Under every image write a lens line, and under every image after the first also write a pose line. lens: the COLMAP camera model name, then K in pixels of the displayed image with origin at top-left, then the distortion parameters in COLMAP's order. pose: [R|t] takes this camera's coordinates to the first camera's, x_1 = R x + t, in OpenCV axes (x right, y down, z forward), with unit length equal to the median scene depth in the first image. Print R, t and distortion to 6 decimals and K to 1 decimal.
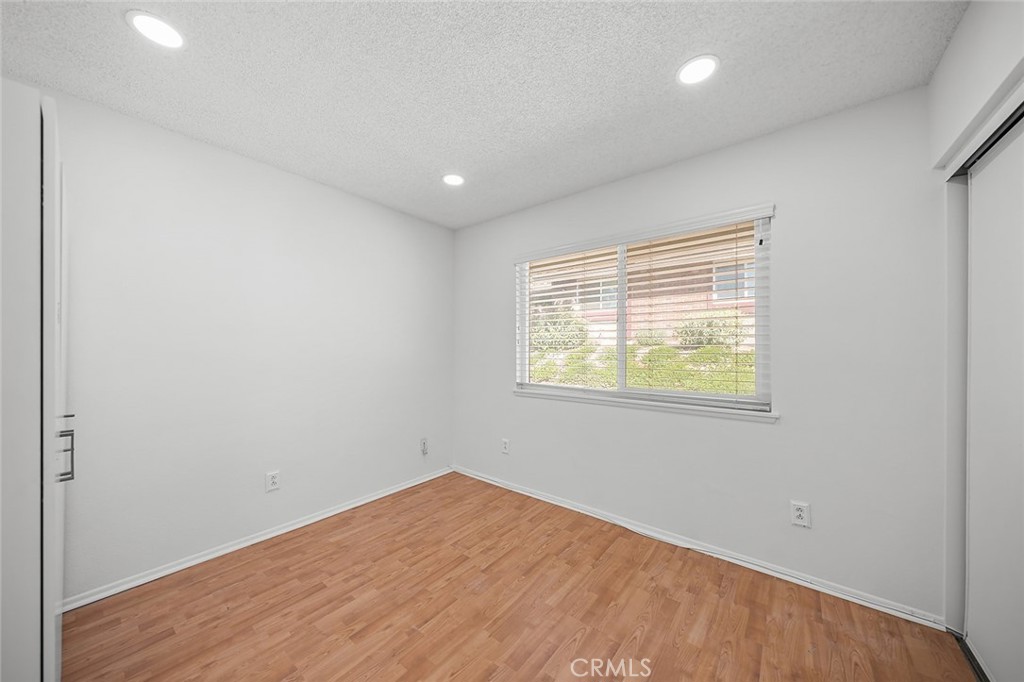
lens RADIAL K [[351.5, 0, 512.4], [0, 351.5, 345.4], [0, 0, 1]] dist [-0.000143, -0.000007]
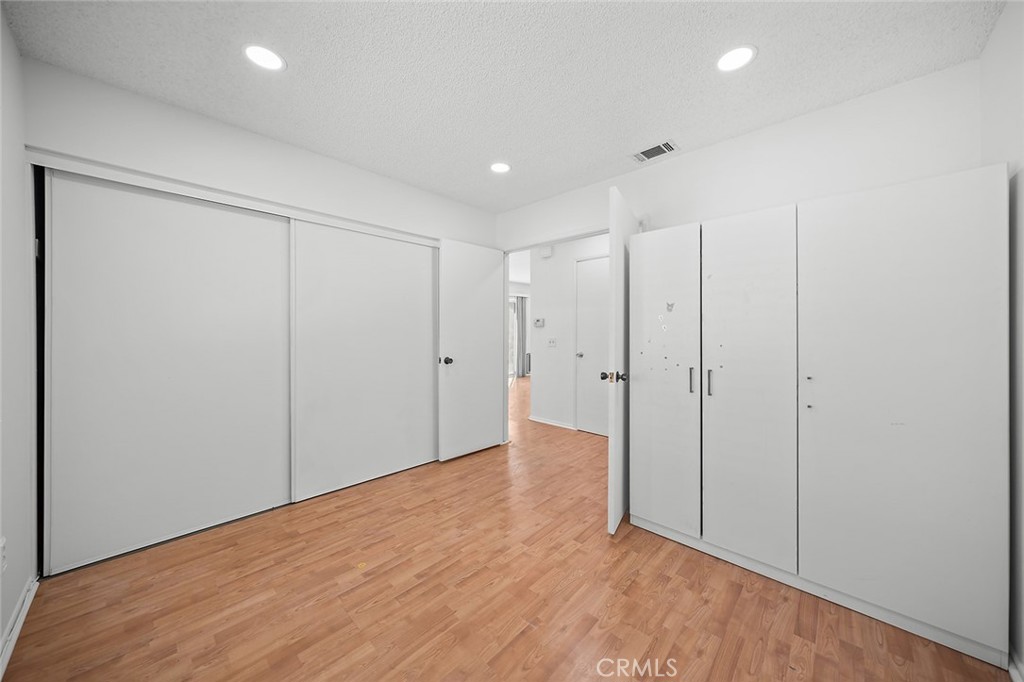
lens RADIAL K [[351.5, 0, 510.6], [0, 351.5, 336.3], [0, 0, 1]] dist [-0.000143, -0.000007]
pose [[-0.996076, -0.002719, 0.088462, -0.298829], [-0.002648, 0.999996, 0.000928, 0.049303], [-0.088465, 0.000690, -0.996079, 1.927225]]
